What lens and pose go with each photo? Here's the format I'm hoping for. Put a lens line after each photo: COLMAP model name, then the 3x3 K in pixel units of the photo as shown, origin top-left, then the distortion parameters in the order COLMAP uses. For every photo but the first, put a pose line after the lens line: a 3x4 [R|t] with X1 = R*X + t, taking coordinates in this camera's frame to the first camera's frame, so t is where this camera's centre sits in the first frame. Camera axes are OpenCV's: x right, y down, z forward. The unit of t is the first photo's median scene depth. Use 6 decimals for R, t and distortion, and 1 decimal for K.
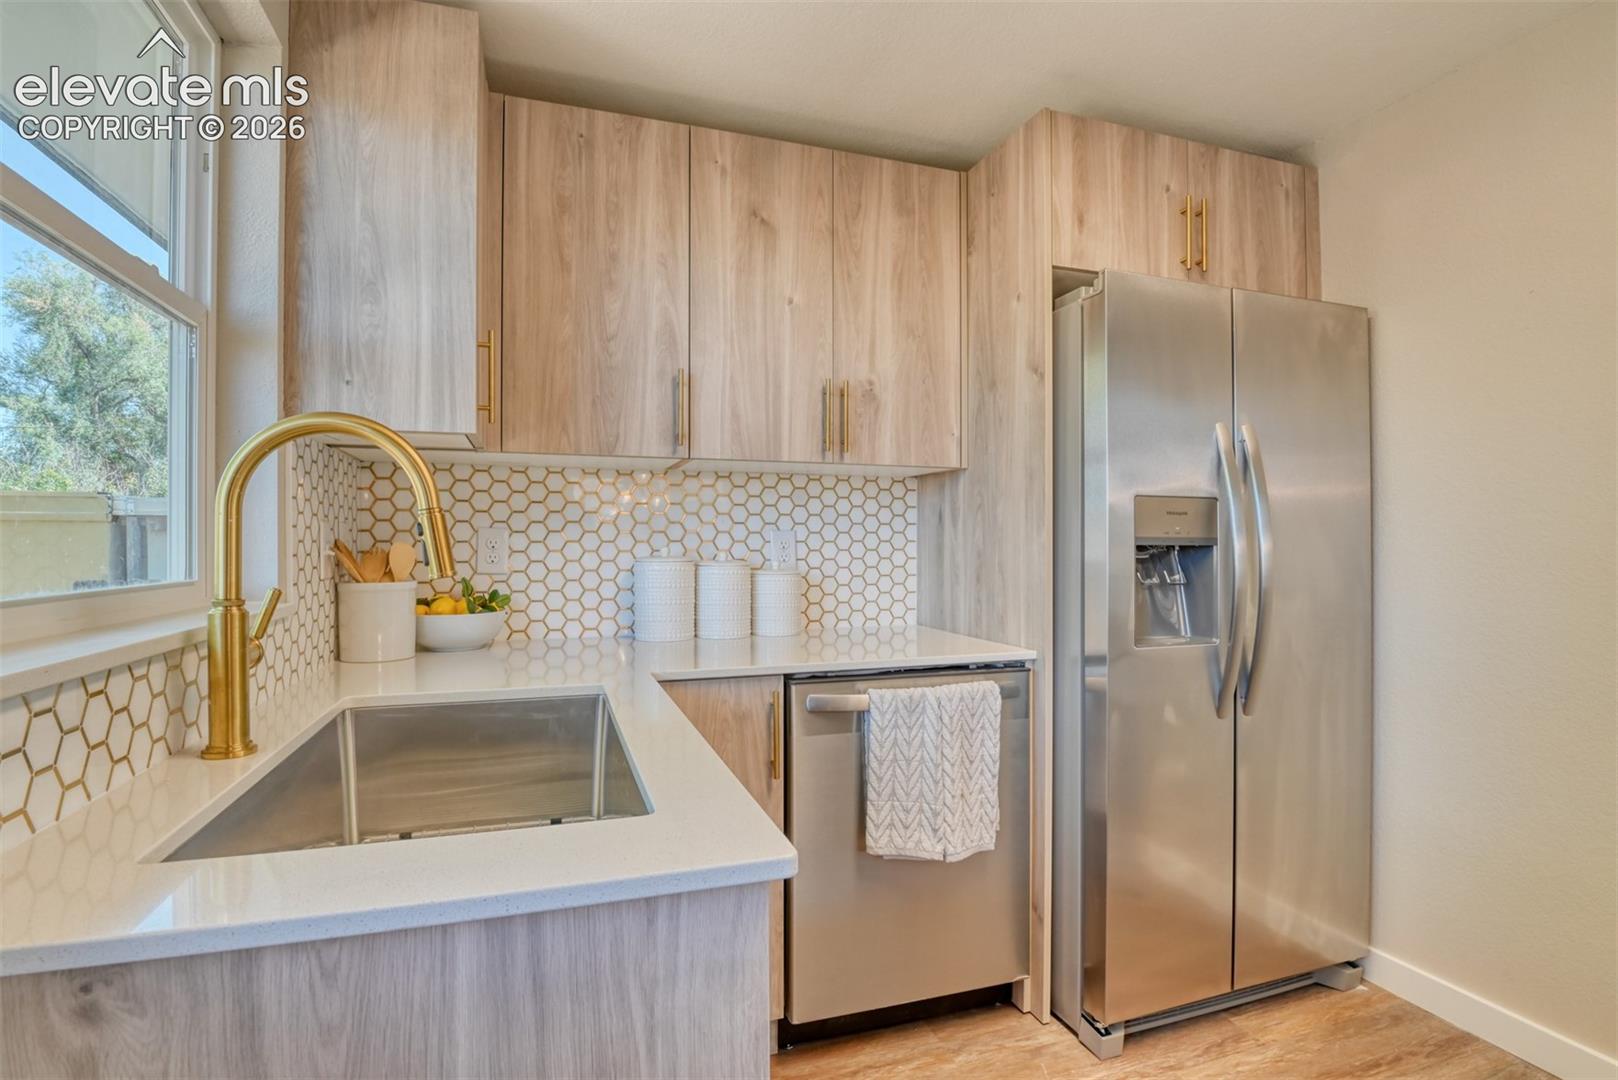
lens RADIAL K [[802.5, 0, 804.4], [0, 802.5, 545.4], [0, 0, 1]] dist [-0.023451, -0.002653]
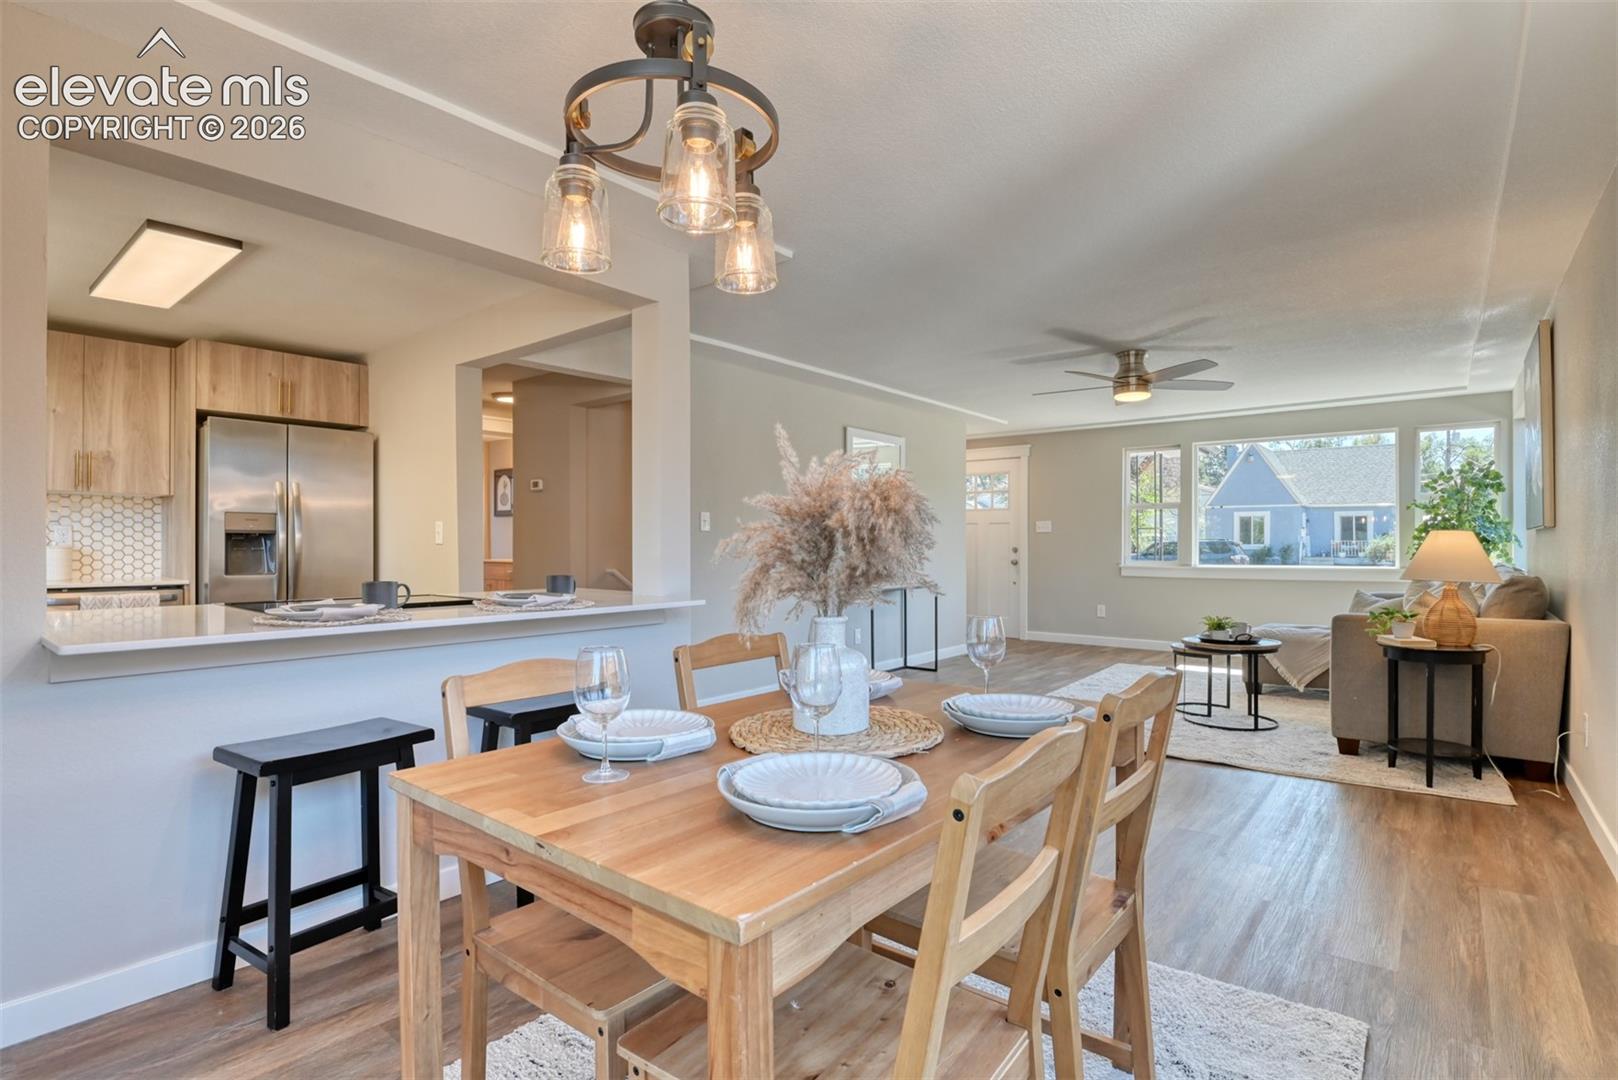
lens RADIAL K [[802.5, 0, 804.4], [0, 802.5, 545.4], [0, 0, 1]] dist [-0.023451, -0.002653]
pose [[0.842393, -0.000146, 0.538864, 0.480260], [0.002754, 0.999988, -0.004035, 0.043956], [-0.538857, 0.004883, 0.842383, -1.570620]]
